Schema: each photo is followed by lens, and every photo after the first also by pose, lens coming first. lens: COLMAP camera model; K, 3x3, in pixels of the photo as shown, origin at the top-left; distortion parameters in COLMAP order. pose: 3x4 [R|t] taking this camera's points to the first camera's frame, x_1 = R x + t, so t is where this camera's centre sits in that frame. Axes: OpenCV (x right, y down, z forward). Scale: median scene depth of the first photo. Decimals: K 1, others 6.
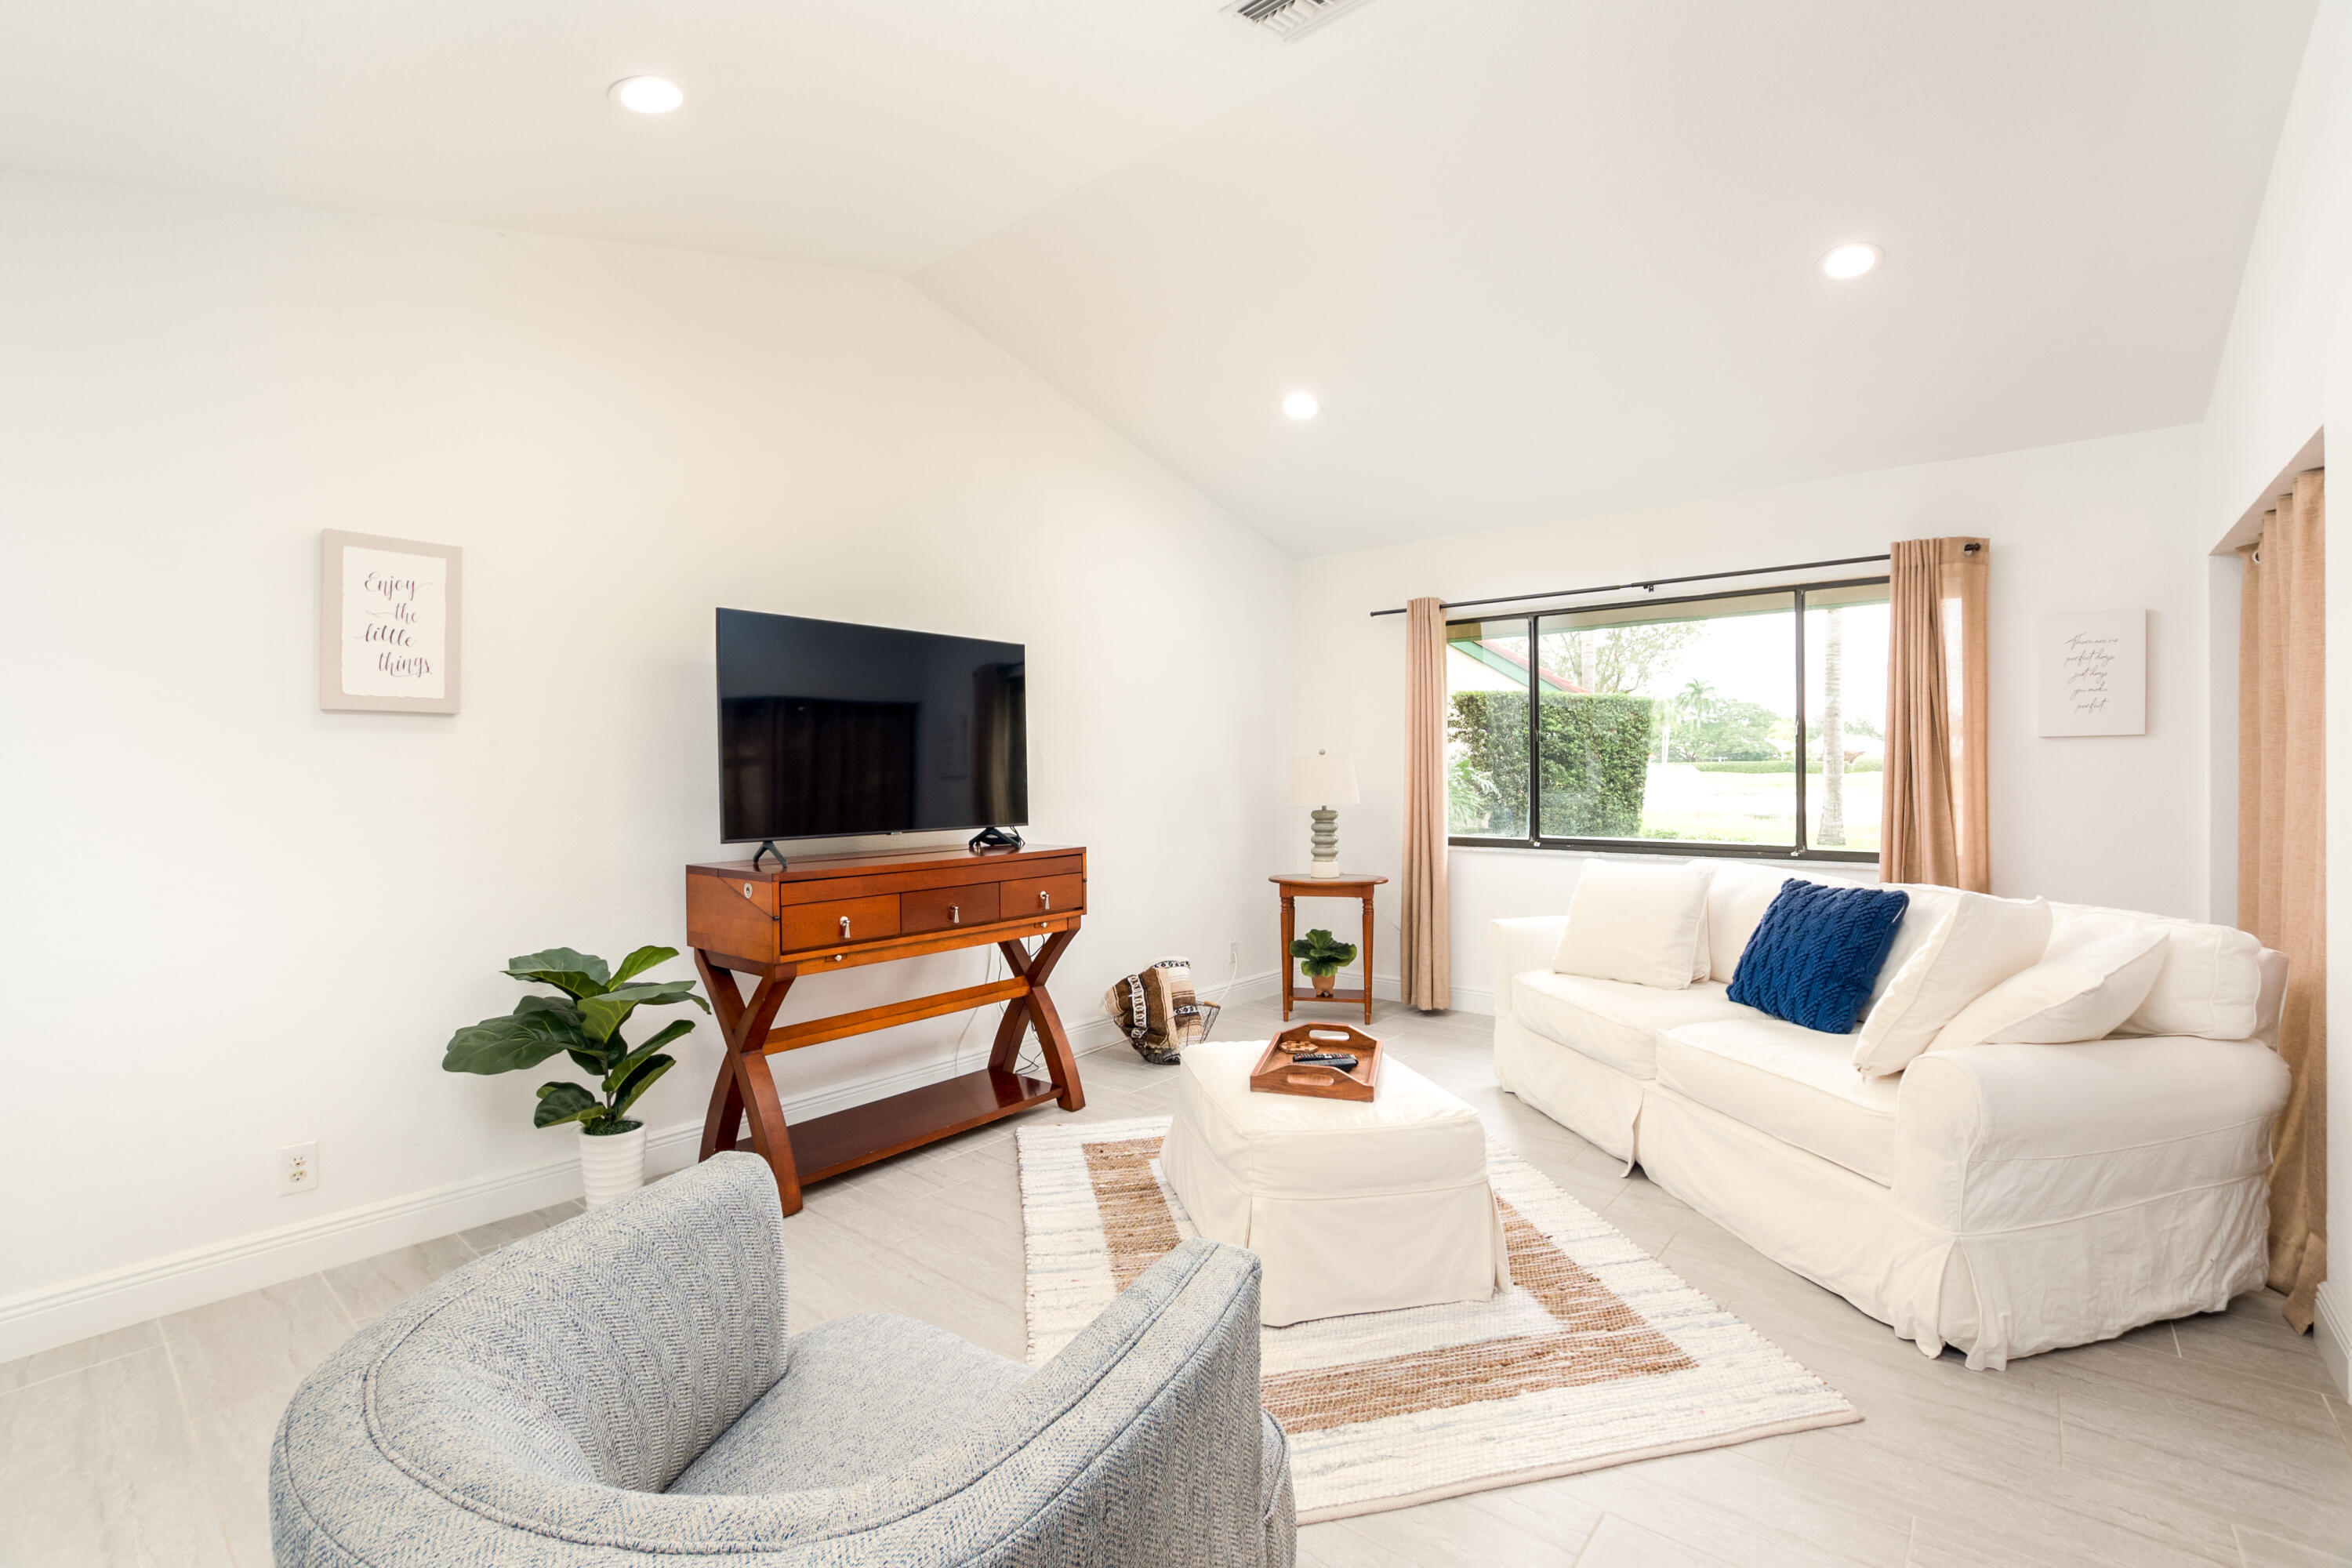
lens RADIAL K [[1047.1, 0, 1172.6], [0, 1047.1, 770.6], [0, 0, 1]] dist [-0.015431, 0.000073]
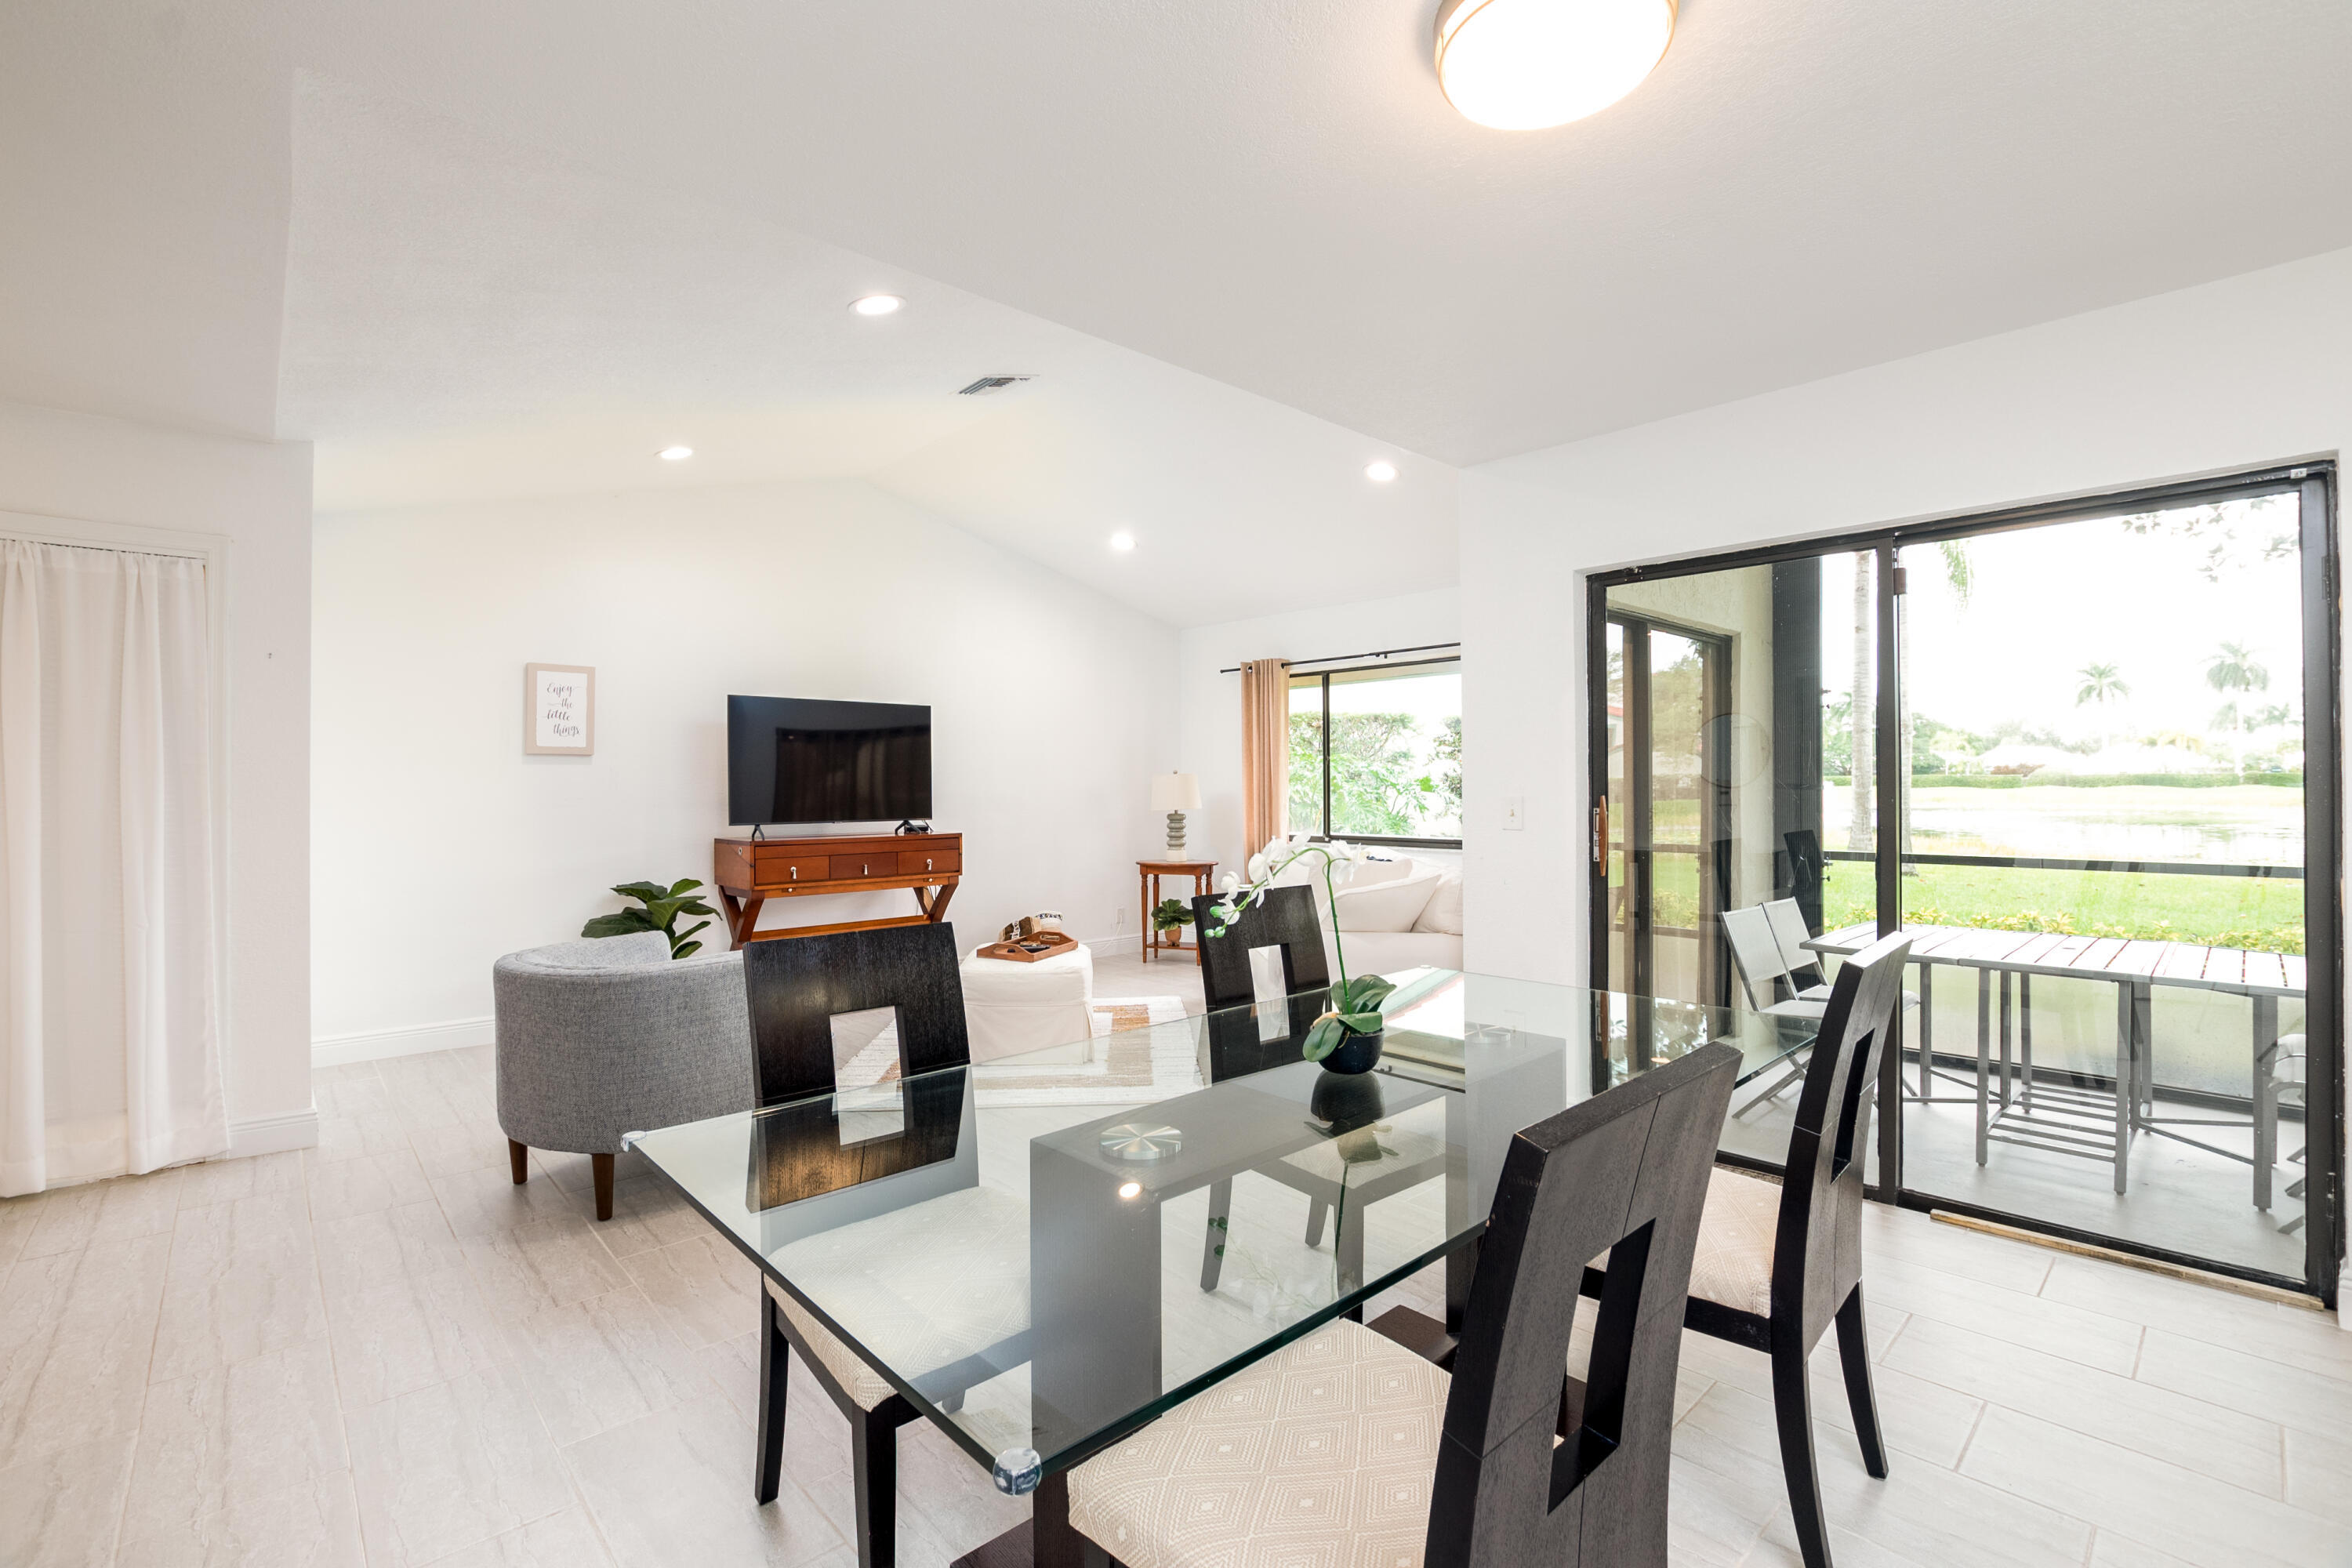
lens RADIAL K [[1025.4, 0, 1164.1], [0, 1025.4, 778.7], [0, 0, 1]] dist [-0.025653, 0.004330]
pose [[0.989395, -0.002796, -0.145220, 0.546196], [0.001260, 0.999942, -0.010662, 0.008977], [0.145242, 0.010366, 0.989342, -0.610063]]
